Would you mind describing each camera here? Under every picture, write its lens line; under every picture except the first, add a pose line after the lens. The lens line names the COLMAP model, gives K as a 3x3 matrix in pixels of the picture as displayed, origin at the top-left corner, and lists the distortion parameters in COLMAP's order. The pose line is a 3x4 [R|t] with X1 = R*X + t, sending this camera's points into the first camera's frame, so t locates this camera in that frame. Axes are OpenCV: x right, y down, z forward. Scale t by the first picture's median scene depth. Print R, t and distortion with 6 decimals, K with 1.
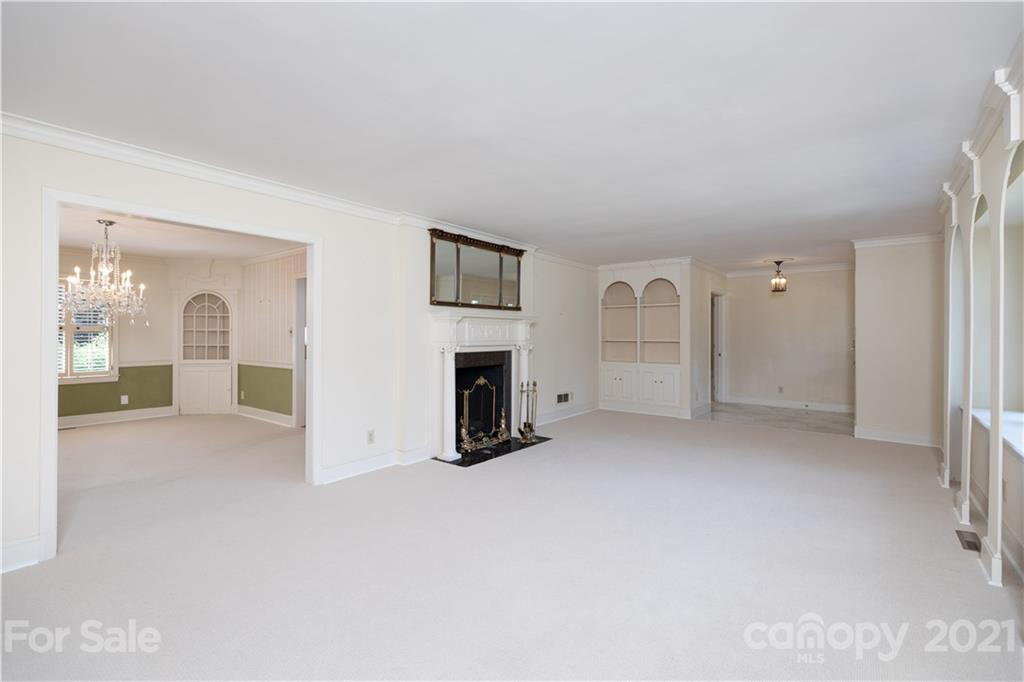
lens RADIAL K [[459.1, 0, 514.4], [0, 459.1, 334.4], [0, 0, 1]] dist [0.007217, -0.001269]
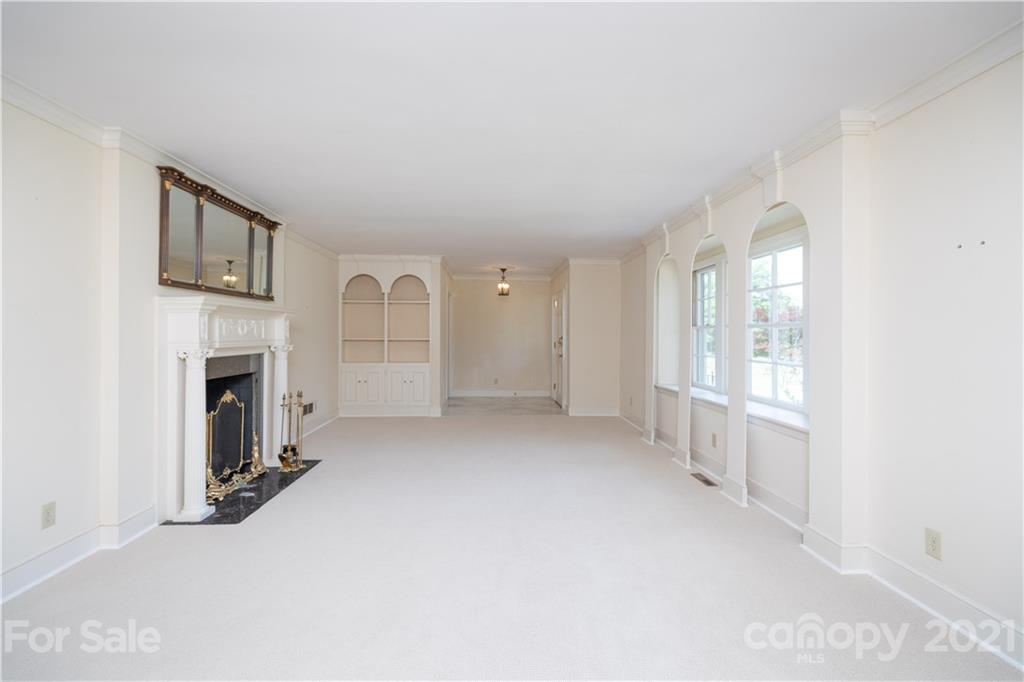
lens RADIAL K [[459.1, 0, 517.1], [0, 459.1, 332.9], [0, 0, 1]] dist [0.007217, -0.001269]
pose [[0.760632, 0.003150, 0.649176, -0.185079], [-0.003099, 0.999994, -0.001221, 0.001320], [-0.649176, -0.001083, 0.760637, 0.156097]]
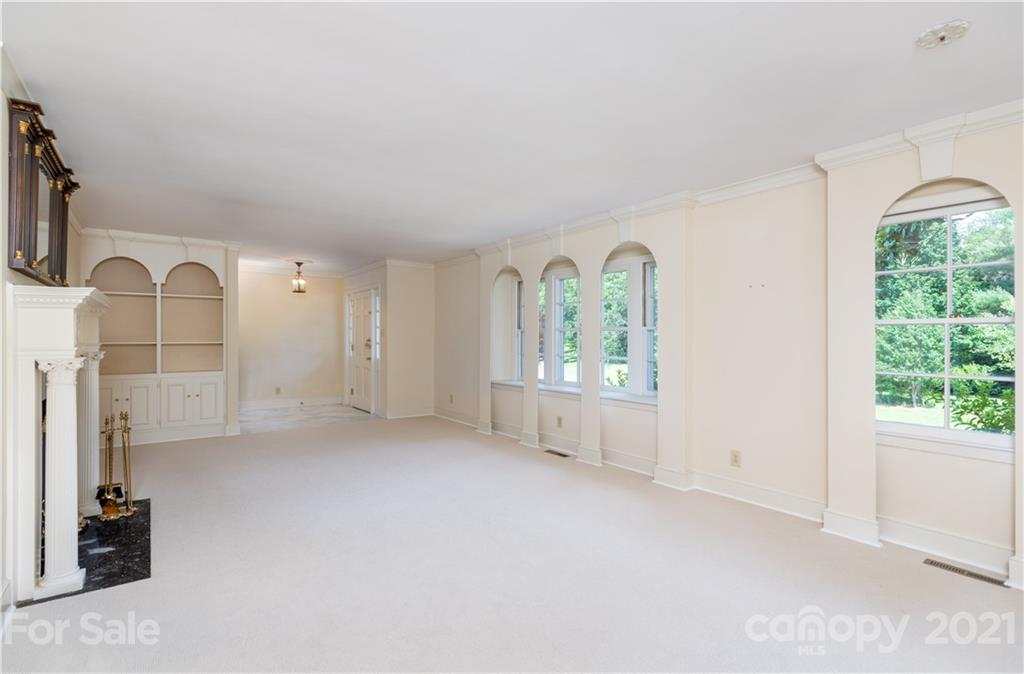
lens RADIAL K [[481.9, 0, 517.3], [0, 481.9, 339.1], [0, 0, 1]] dist [-0.006441, 0.002253]
pose [[0.283800, -0.006312, 0.958863, -0.412167], [-0.002303, 0.999971, 0.007264, 0.000520], [-0.958881, -0.004270, 0.283777, 0.327693]]
